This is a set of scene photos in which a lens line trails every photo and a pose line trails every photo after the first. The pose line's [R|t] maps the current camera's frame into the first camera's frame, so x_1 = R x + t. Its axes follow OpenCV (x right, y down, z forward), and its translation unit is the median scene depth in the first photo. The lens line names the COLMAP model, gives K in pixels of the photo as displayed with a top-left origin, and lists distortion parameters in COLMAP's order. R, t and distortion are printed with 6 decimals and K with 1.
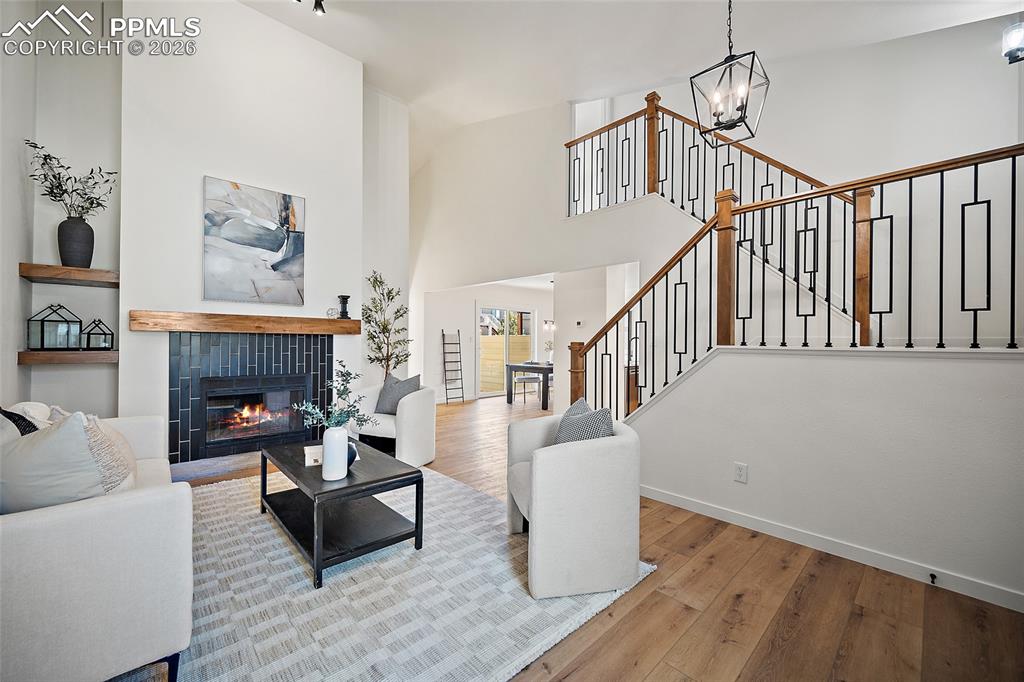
lens RADIAL K [[406.4, 0, 516.4], [0, 406.4, 336.4], [0, 0, 1]] dist [-0.002288, -0.000379]
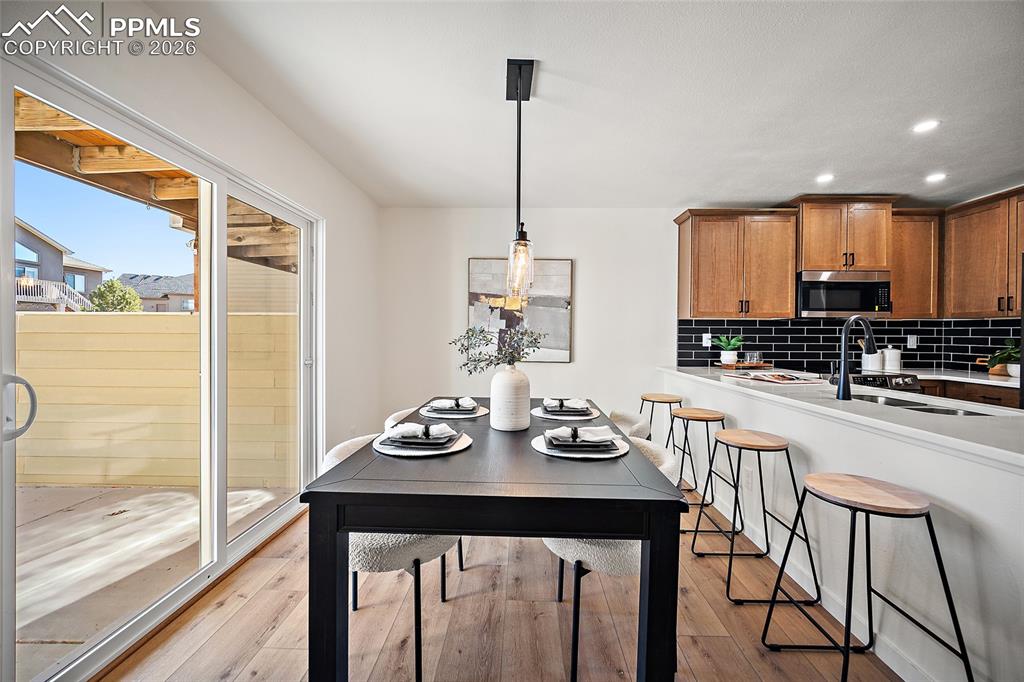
lens RADIAL K [[406.4, 0, 516.4], [0, 406.4, 336.4], [0, 0, 1]] dist [-0.002288, -0.000379]
pose [[0.709429, -0.005336, 0.704757, -0.122117], [-0.010237, 0.999788, 0.017875, 0.023335], [-0.704703, -0.019896, 0.709224, 1.490076]]
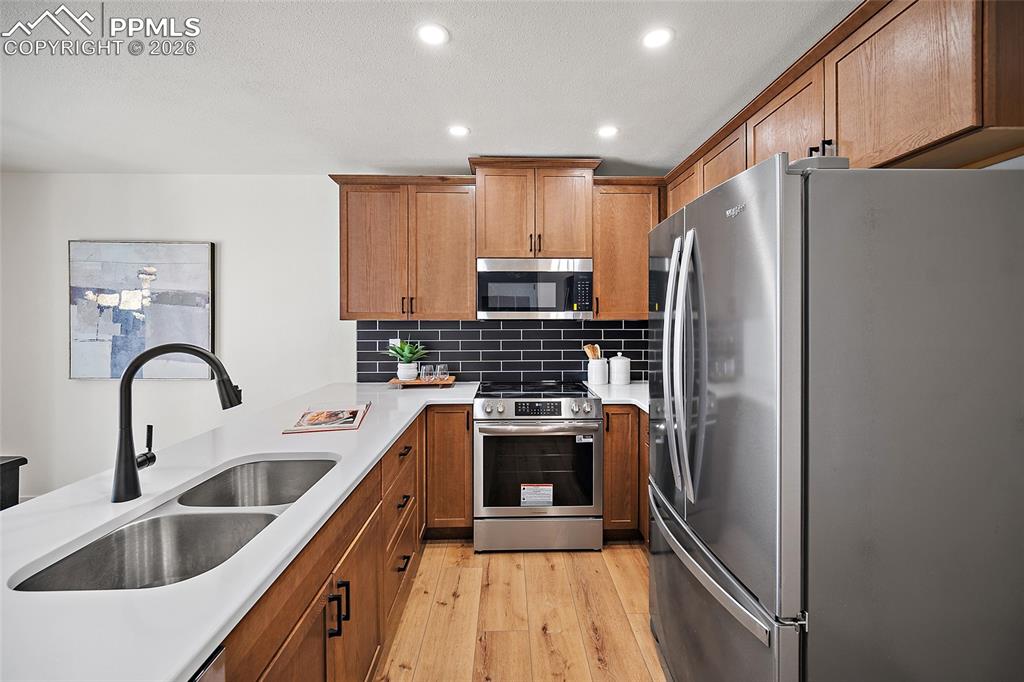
lens RADIAL K [[419.3, 0, 512.7], [0, 419.3, 321.2], [0, 0, 1]] dist [-0.000096, -0.000141]
pose [[0.669603, -0.011635, 0.742628, 0.398541], [-0.002247, 0.999841, 0.017691, -0.013262], [-0.742716, -0.013514, 0.669470, 1.214446]]
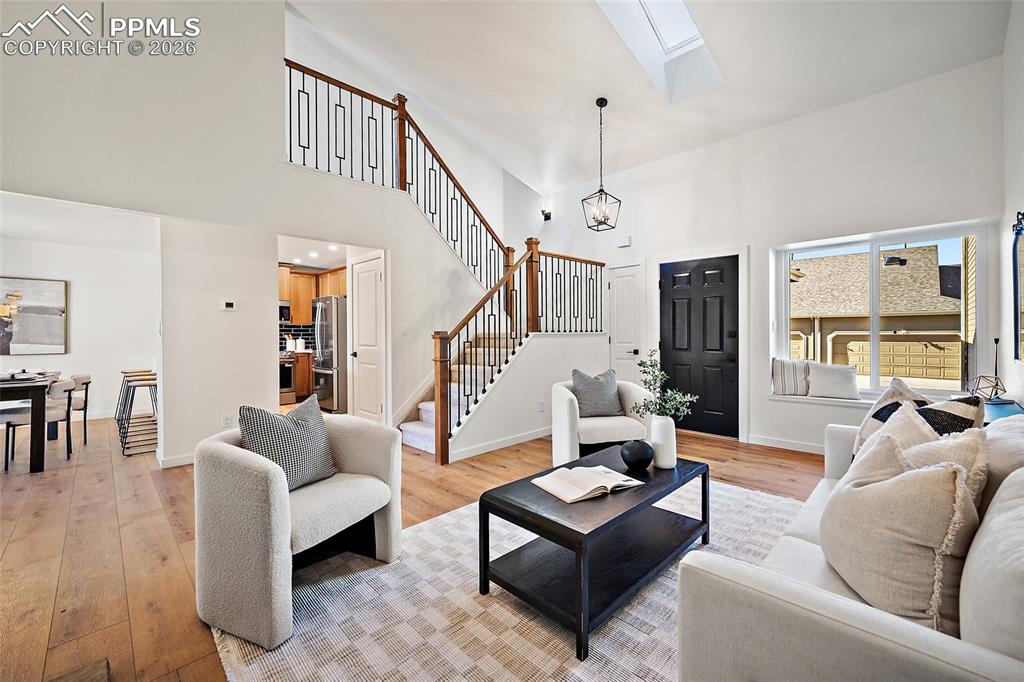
lens RADIAL K [[415.5, 0, 517.1], [0, 415.5, 331.5], [0, 0, 1]] dist [0.000558, 0.000341]
pose [[-0.026652, -0.007061, 0.999620, -0.724345], [-0.009416, 0.999932, 0.006812, 0.004502], [-0.999600, -0.009230, -0.026717, 0.689400]]
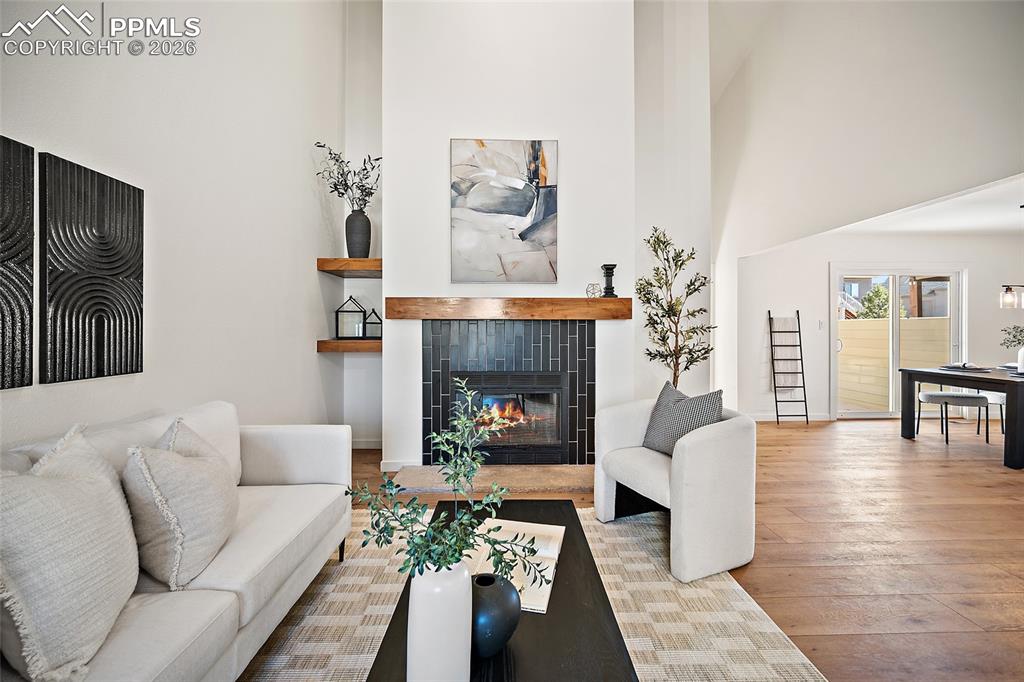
lens RADIAL K [[409.4, 0, 516.2], [0, 409.4, 329.6], [0, 0, 1]] dist [0.000159, 0.000147]
pose [[0.743422, -0.004182, -0.668810, -0.070105], [0.013445, 0.999872, 0.008693, 0.004861], [0.668688, -0.015454, 0.743383, 0.381257]]
